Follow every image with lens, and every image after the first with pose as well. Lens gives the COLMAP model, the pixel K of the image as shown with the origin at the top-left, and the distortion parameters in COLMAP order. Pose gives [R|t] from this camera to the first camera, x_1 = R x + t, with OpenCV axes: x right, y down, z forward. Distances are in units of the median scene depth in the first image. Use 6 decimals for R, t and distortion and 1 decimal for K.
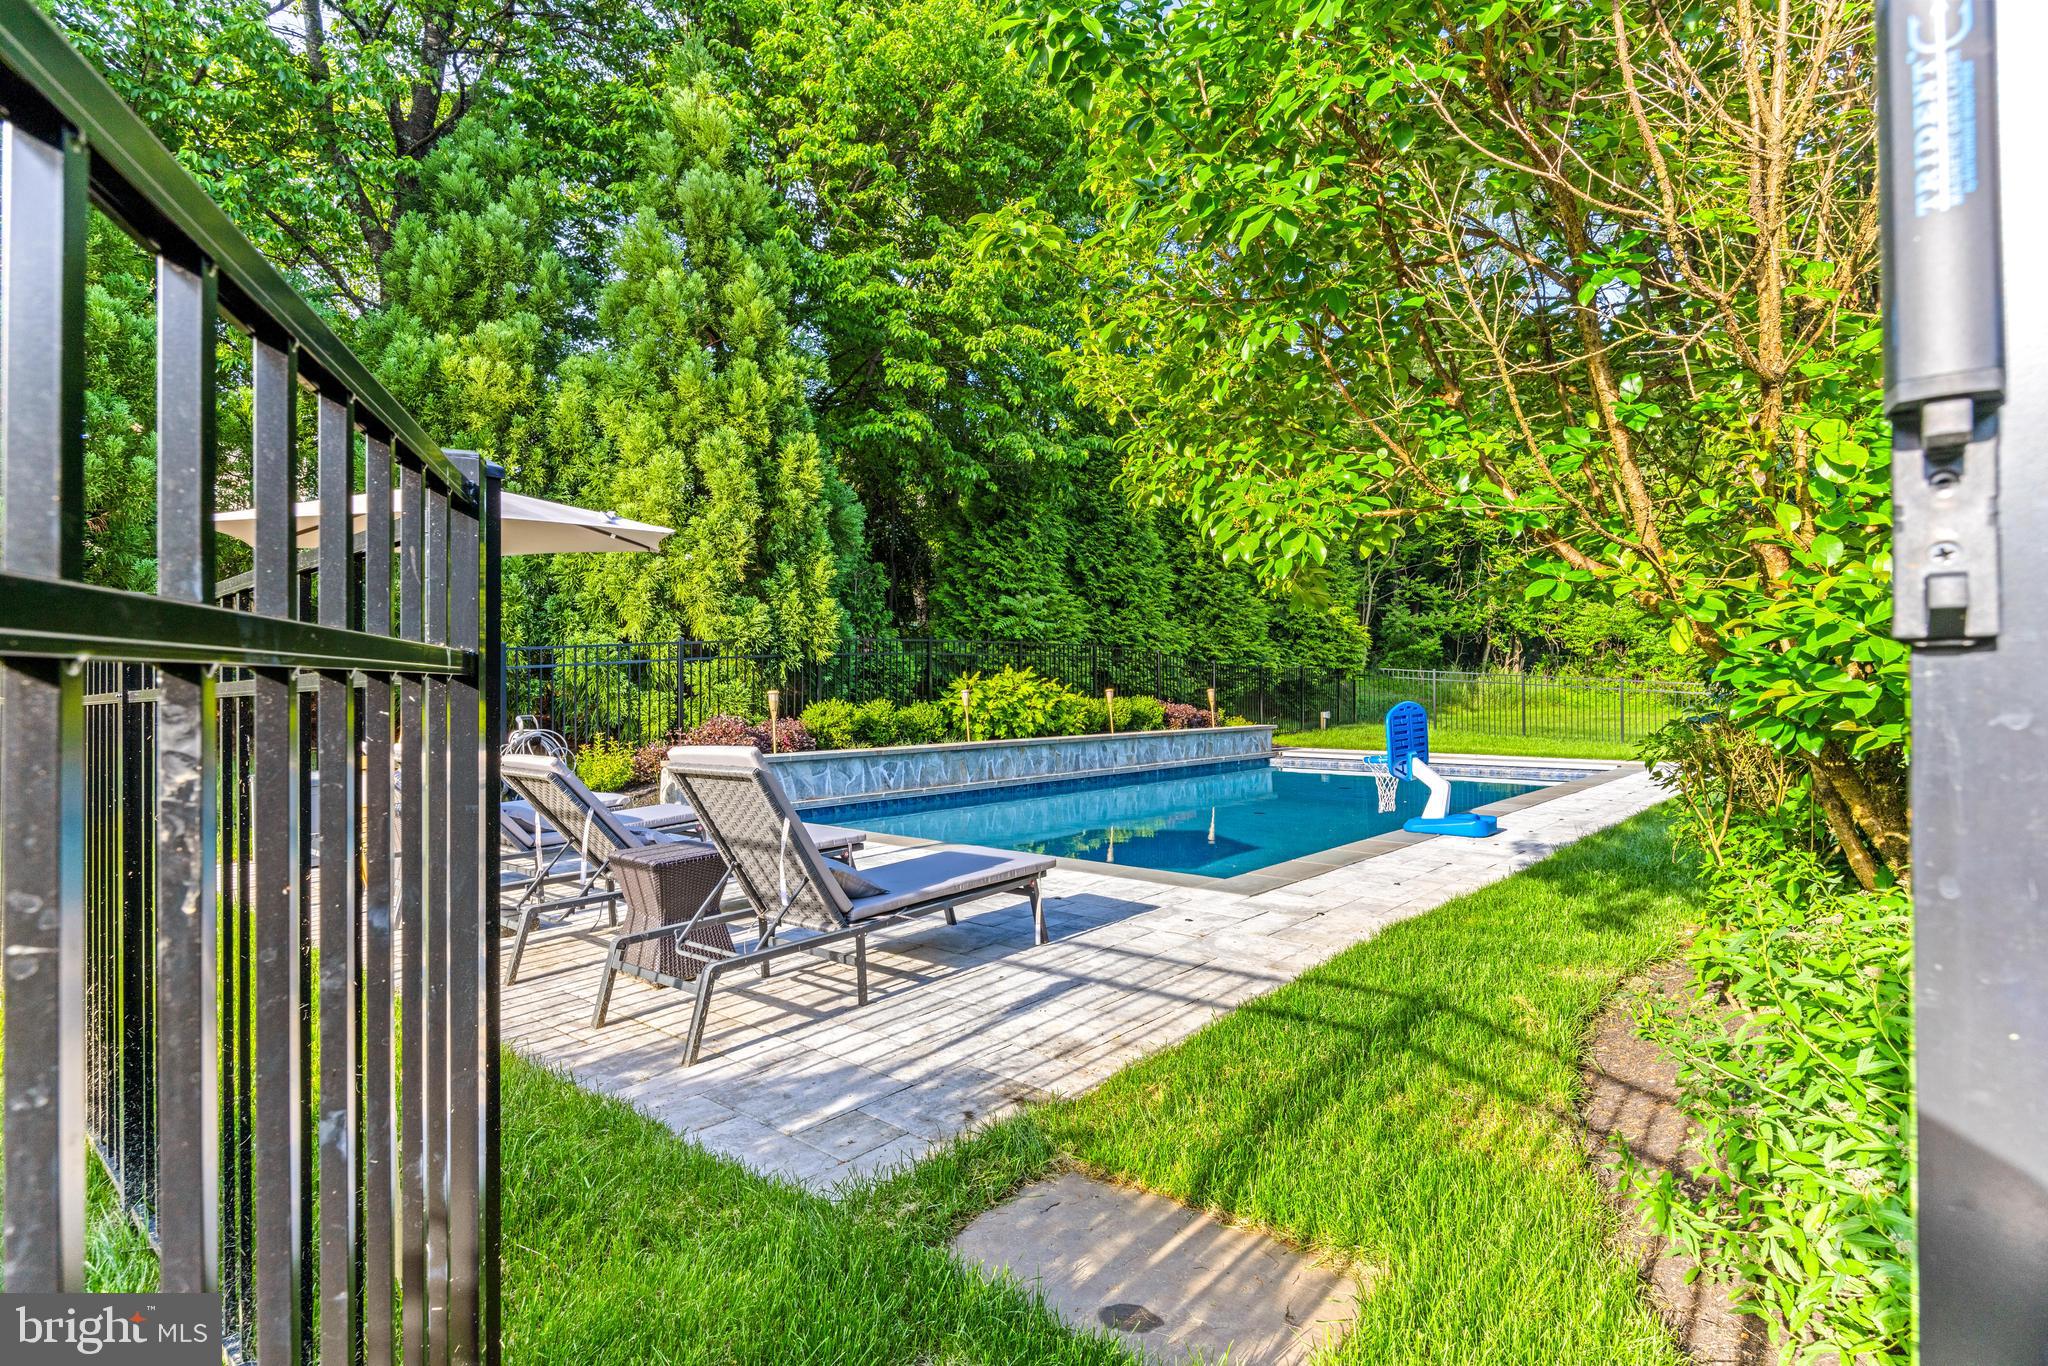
lens RADIAL K [[1057.3, 0, 1029.1], [0, 1057.3, 699.5], [0, 0, 1]] dist [-0.029205, 0.000468]
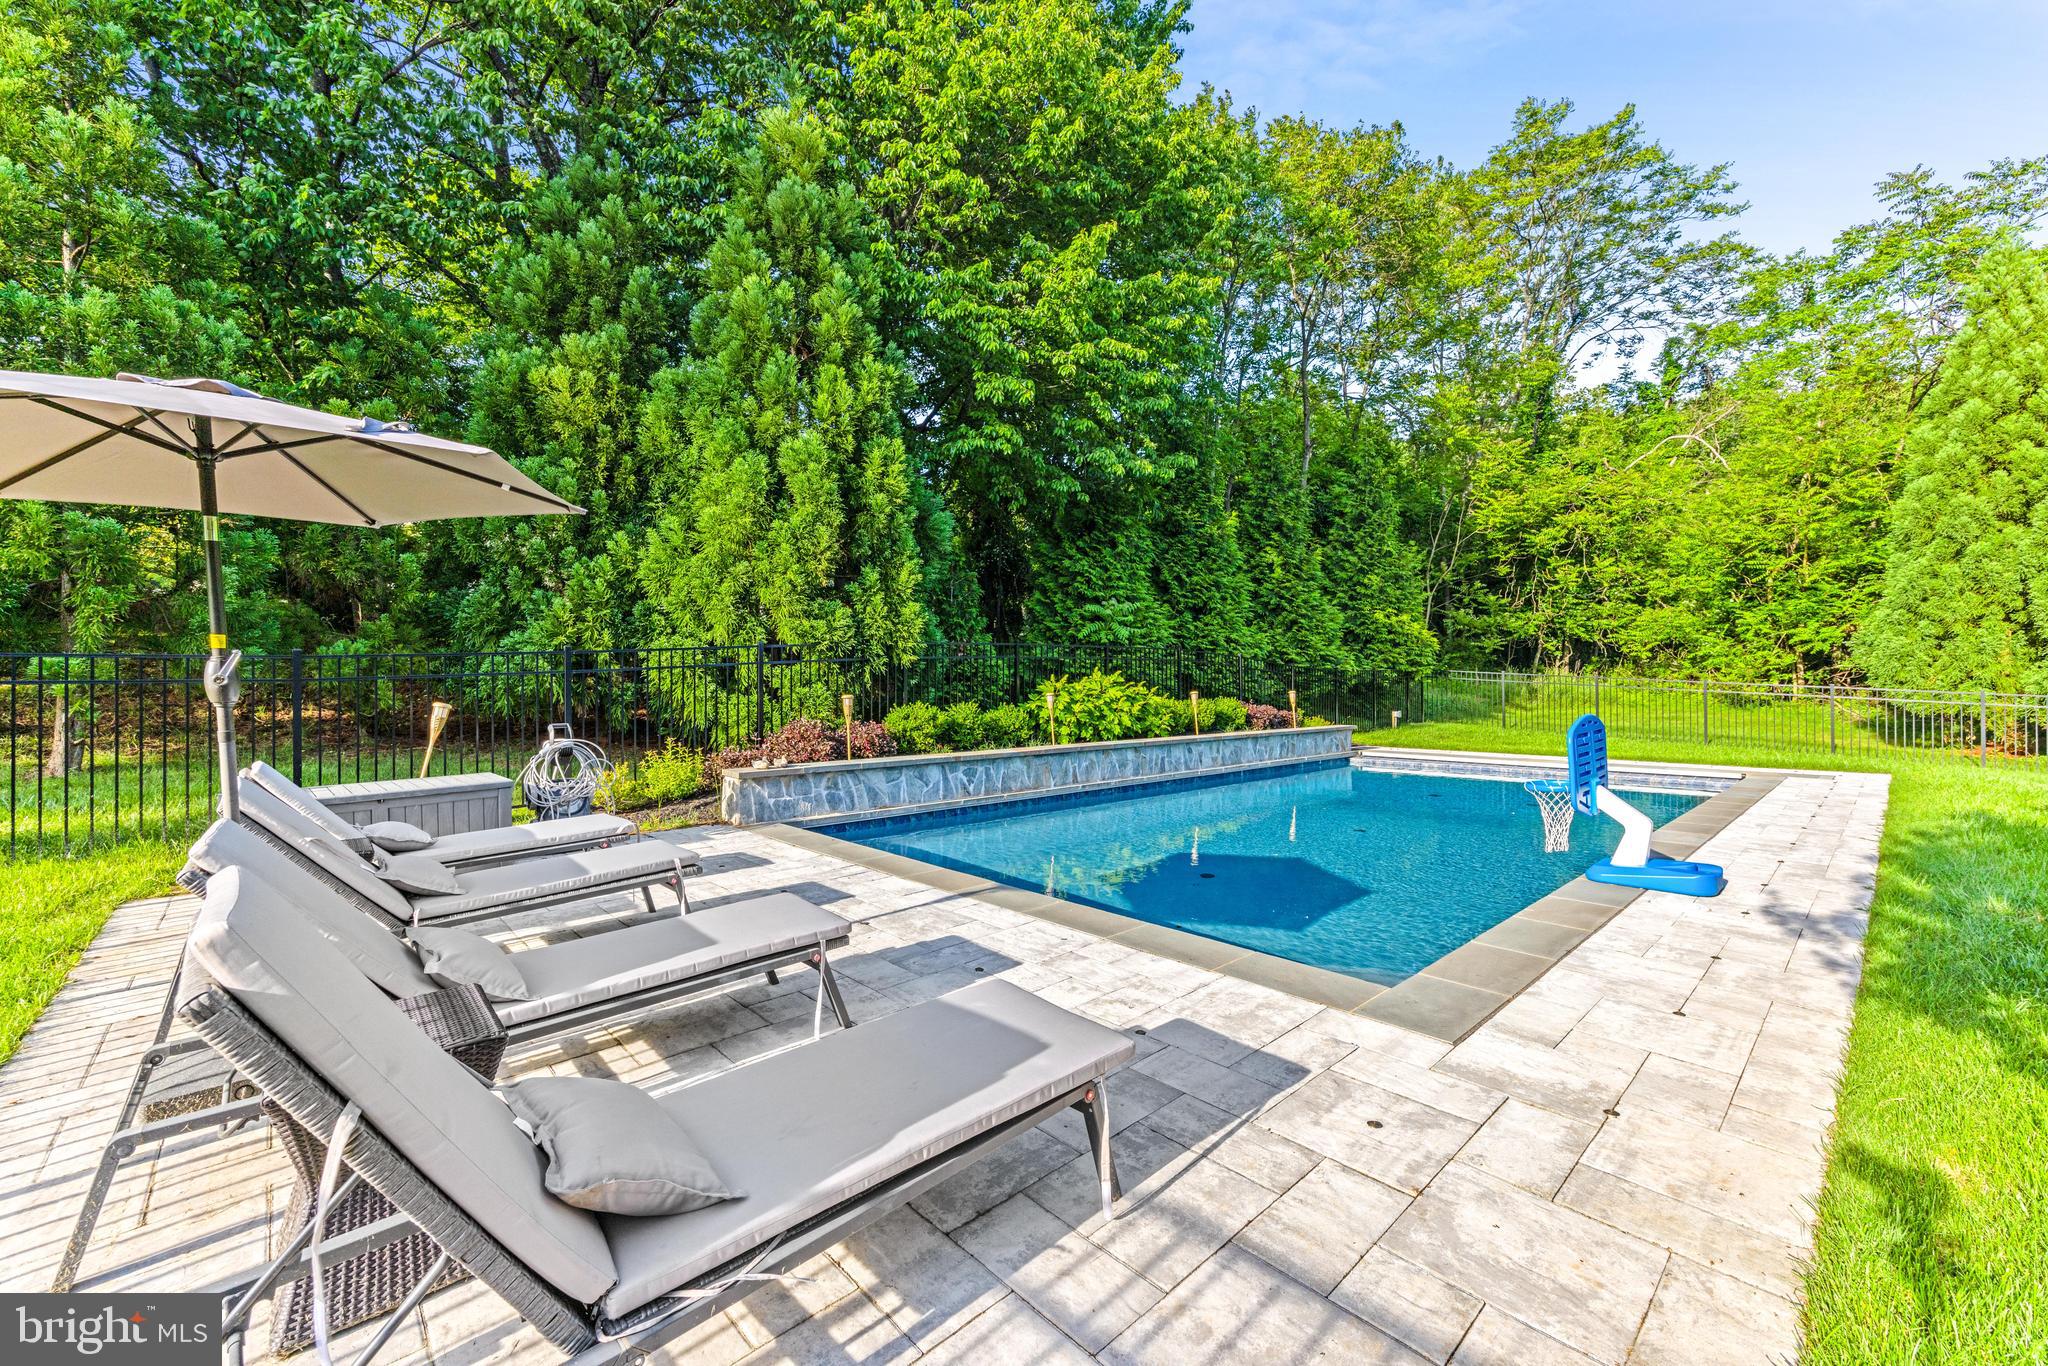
lens RADIAL K [[816.7, 0, 1007.1], [0, 816.7, 706.6], [0, 0, 1]] dist [-0.003499, -0.000418]
pose [[0.990365, 0.005491, -0.138376, 0.006446], [-0.003359, 0.999872, 0.015639, -0.008105], [0.138444, -0.015023, 0.990256, 0.214782]]
